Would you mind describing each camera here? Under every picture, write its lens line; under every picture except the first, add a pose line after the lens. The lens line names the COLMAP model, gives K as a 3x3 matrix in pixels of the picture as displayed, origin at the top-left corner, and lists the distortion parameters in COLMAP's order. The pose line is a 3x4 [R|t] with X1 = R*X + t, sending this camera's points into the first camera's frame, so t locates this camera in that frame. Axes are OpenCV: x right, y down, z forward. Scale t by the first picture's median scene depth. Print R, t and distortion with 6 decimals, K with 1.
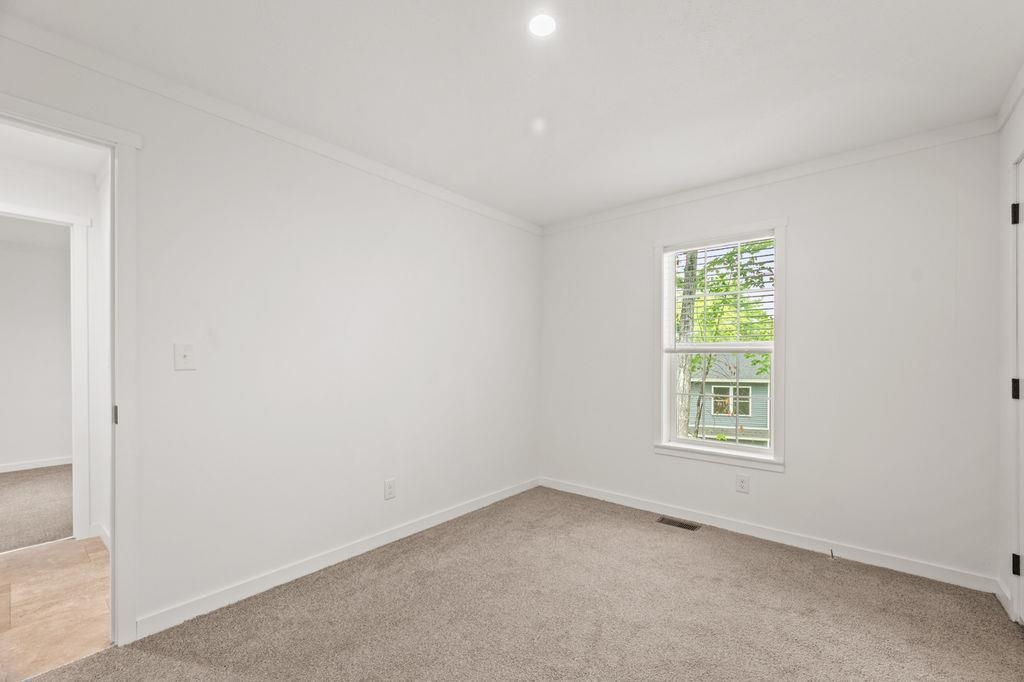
lens RADIAL K [[423.8, 0, 509.3], [0, 423.8, 361.9], [0, 0, 1]] dist [0.001351, 0.000191]
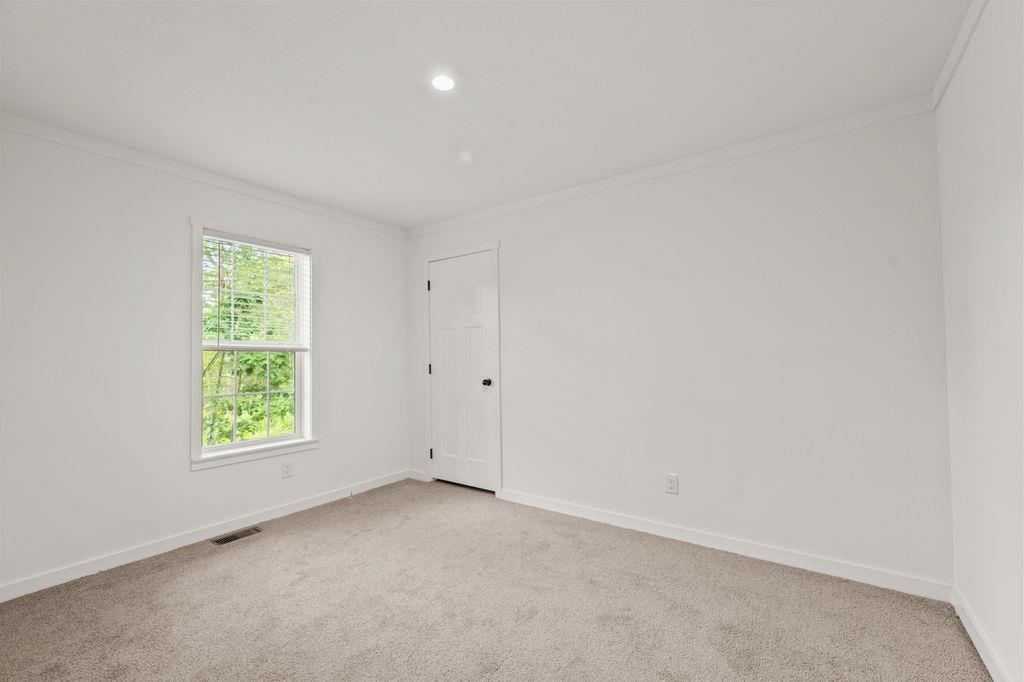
lens RADIAL K [[438.7, 0, 512.0], [0, 438.7, 341.0], [0, 0, 1]] dist [-0.001463, 0.000112]
pose [[-0.089924, 0.036070, 0.995295, -0.603837], [0.021798, 0.999176, -0.034241, 0.005290], [-0.995710, 0.018616, -0.090636, 0.478515]]
